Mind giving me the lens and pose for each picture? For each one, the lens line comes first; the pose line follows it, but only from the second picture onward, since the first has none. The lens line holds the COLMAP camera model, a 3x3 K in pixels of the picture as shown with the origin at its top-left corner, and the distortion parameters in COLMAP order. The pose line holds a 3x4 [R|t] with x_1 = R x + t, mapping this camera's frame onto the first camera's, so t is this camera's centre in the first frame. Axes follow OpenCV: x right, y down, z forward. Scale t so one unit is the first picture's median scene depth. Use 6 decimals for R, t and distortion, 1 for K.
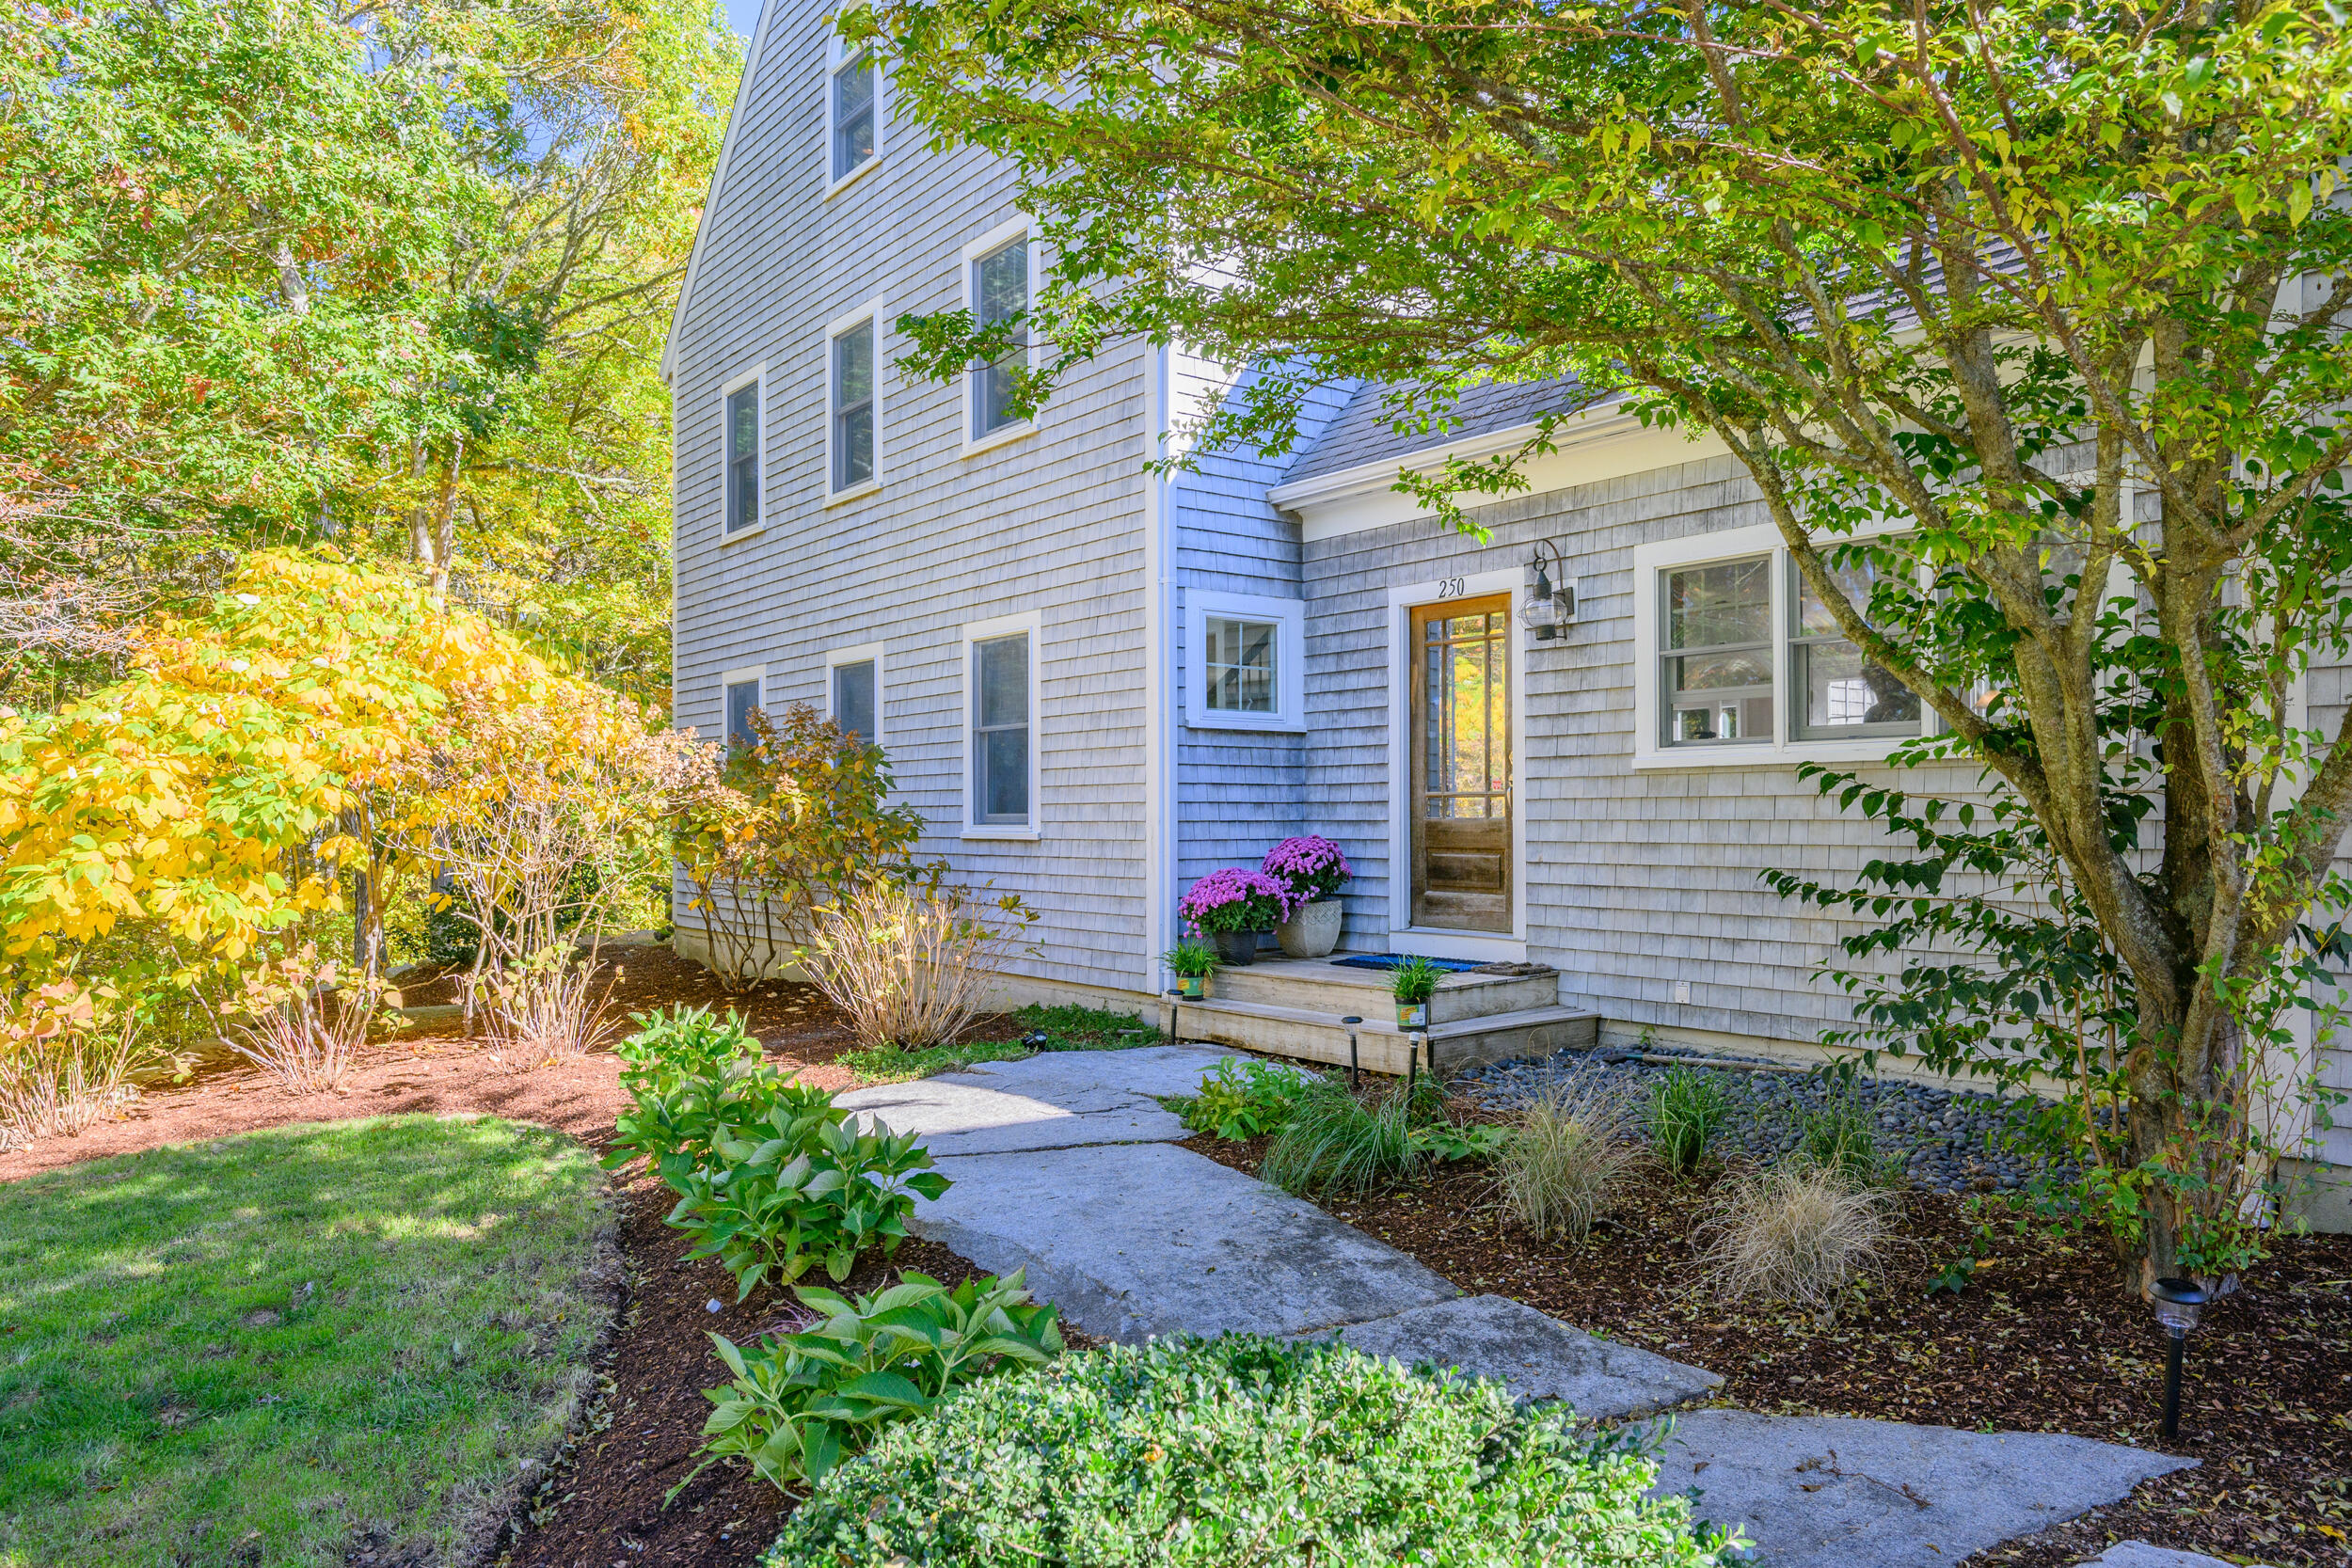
lens RADIAL K [[1374.2, 0, 1178.6], [0, 1374.2, 791.8], [0, 0, 1]] dist [-0.002817, -0.002133]
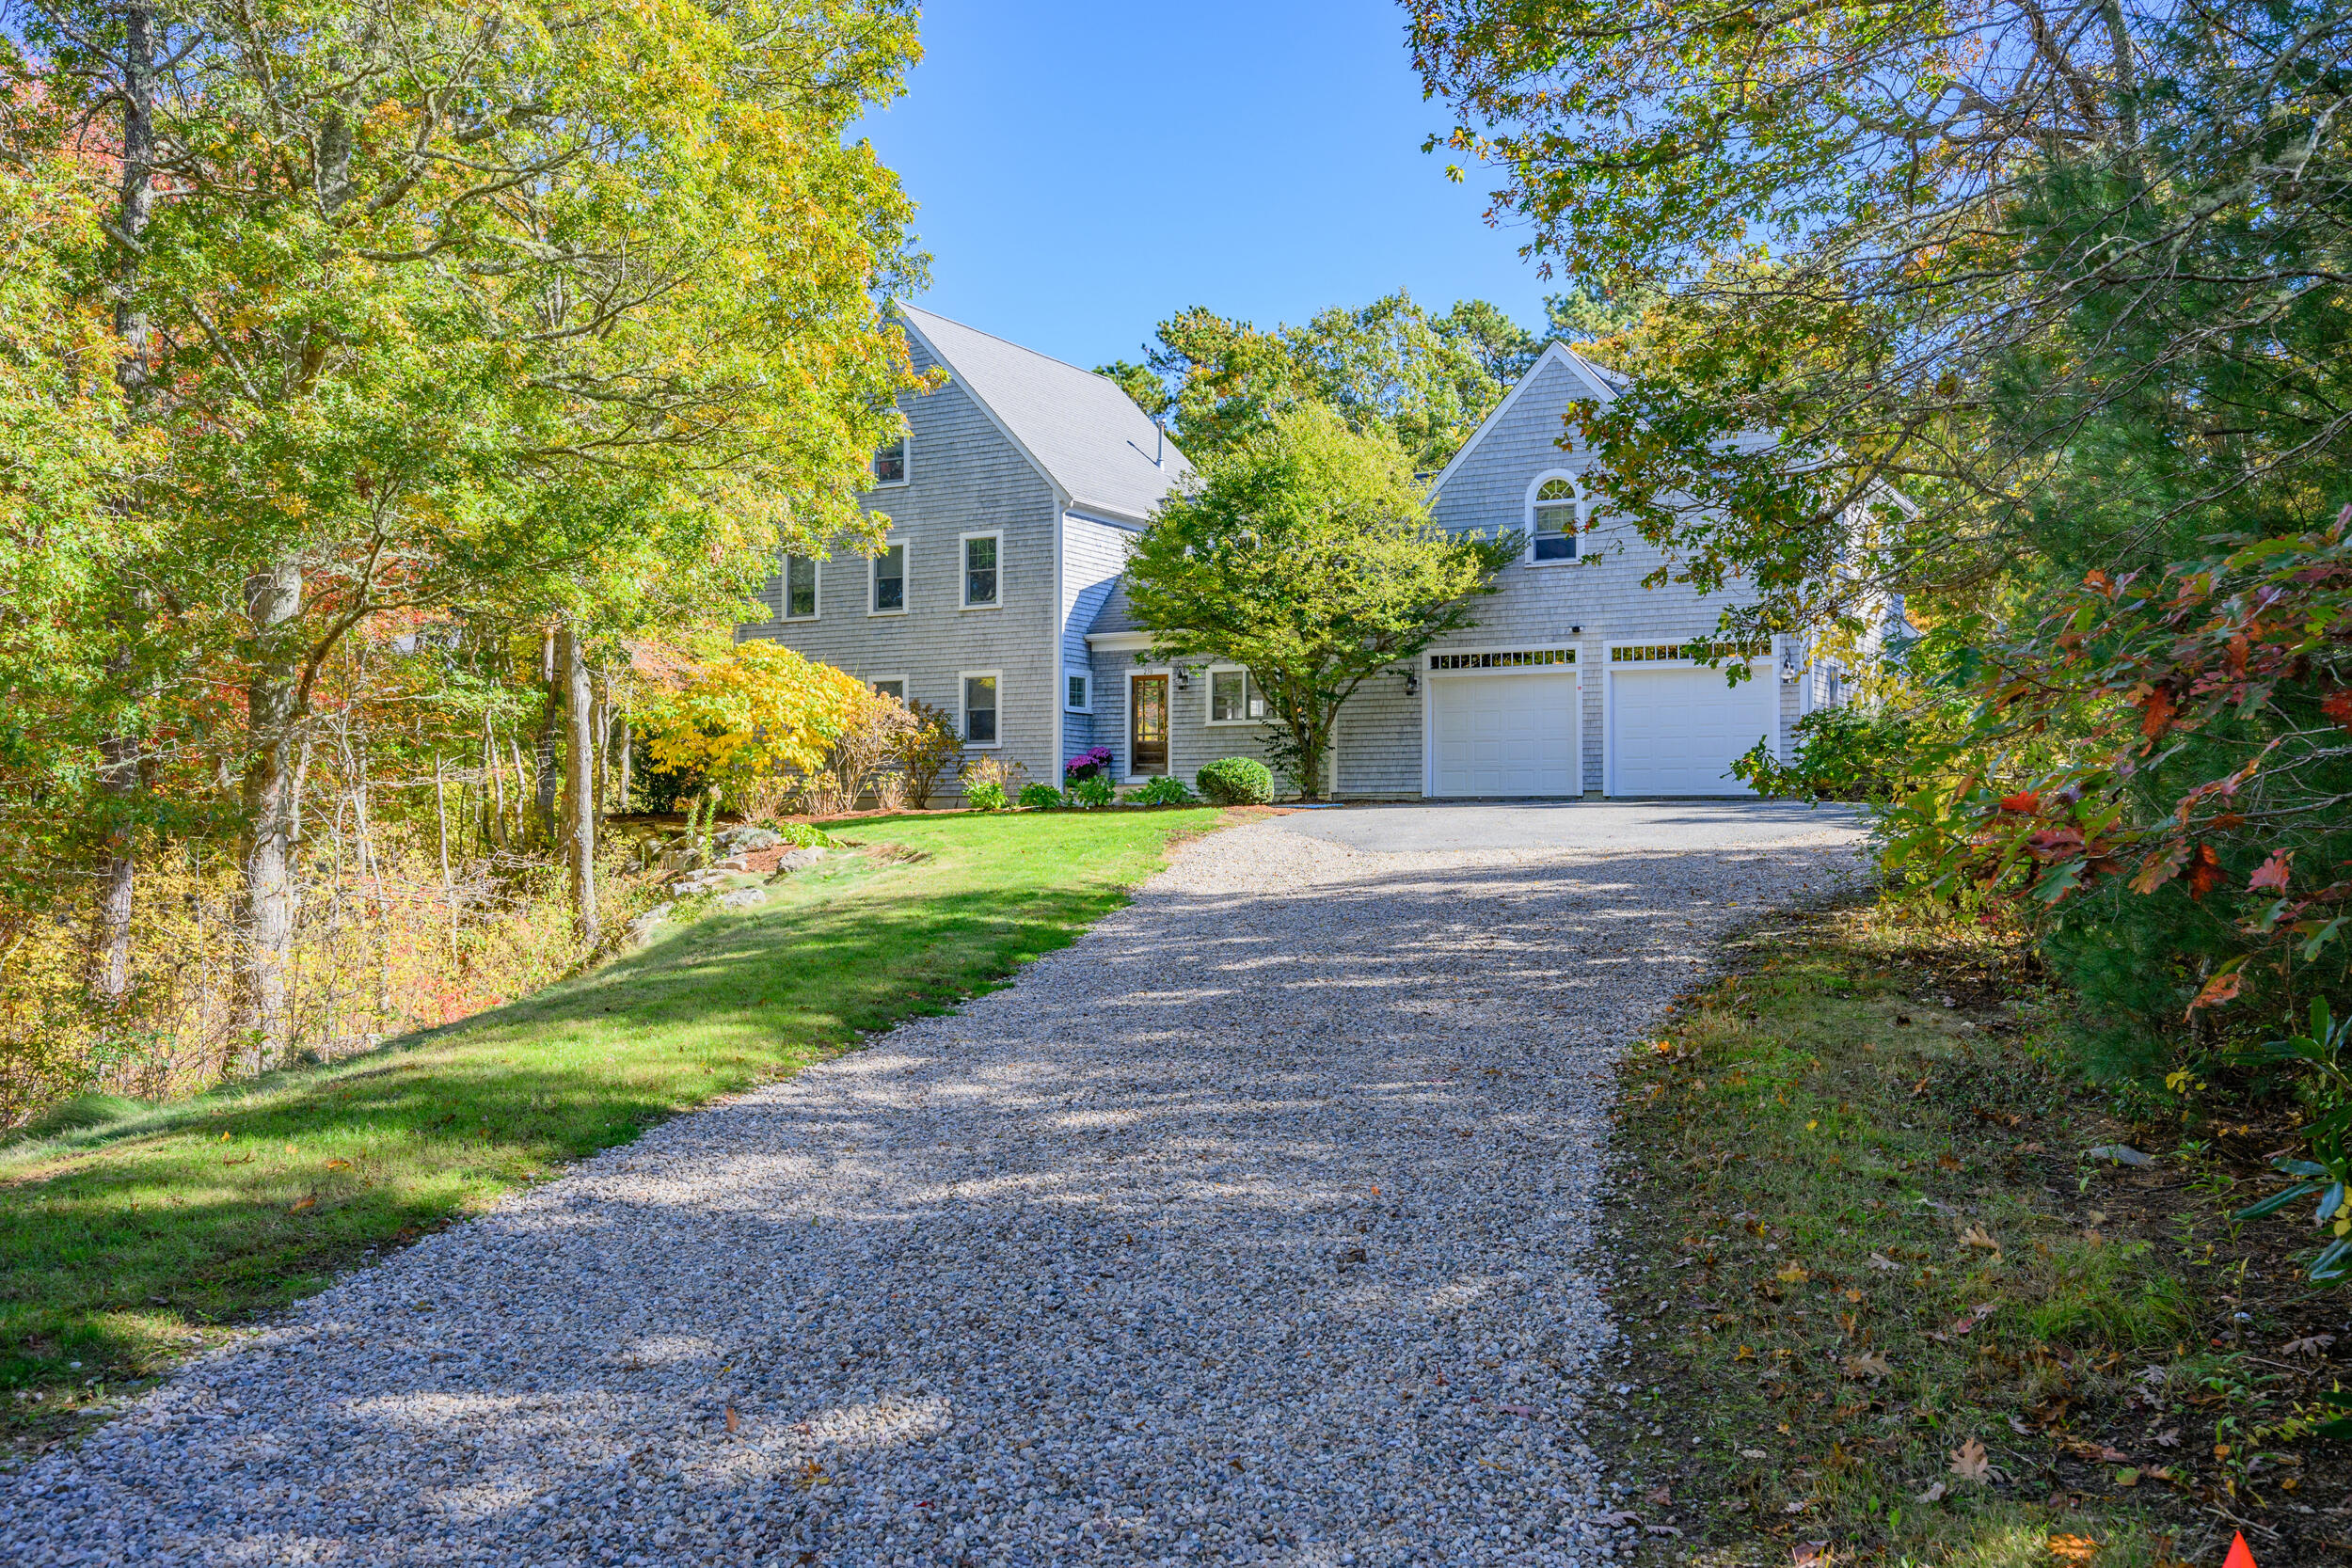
lens RADIAL K [[1035.5, 0, 1176.0], [0, 1035.5, 784.0], [0, 0, 1]] dist [0.000025, 0.000149]
pose [[0.911792, 0.005697, 0.410612, -0.753500], [-0.012564, 0.999823, 0.014027, 0.085125], [-0.410460, -0.017948, 0.911702, -1.295779]]
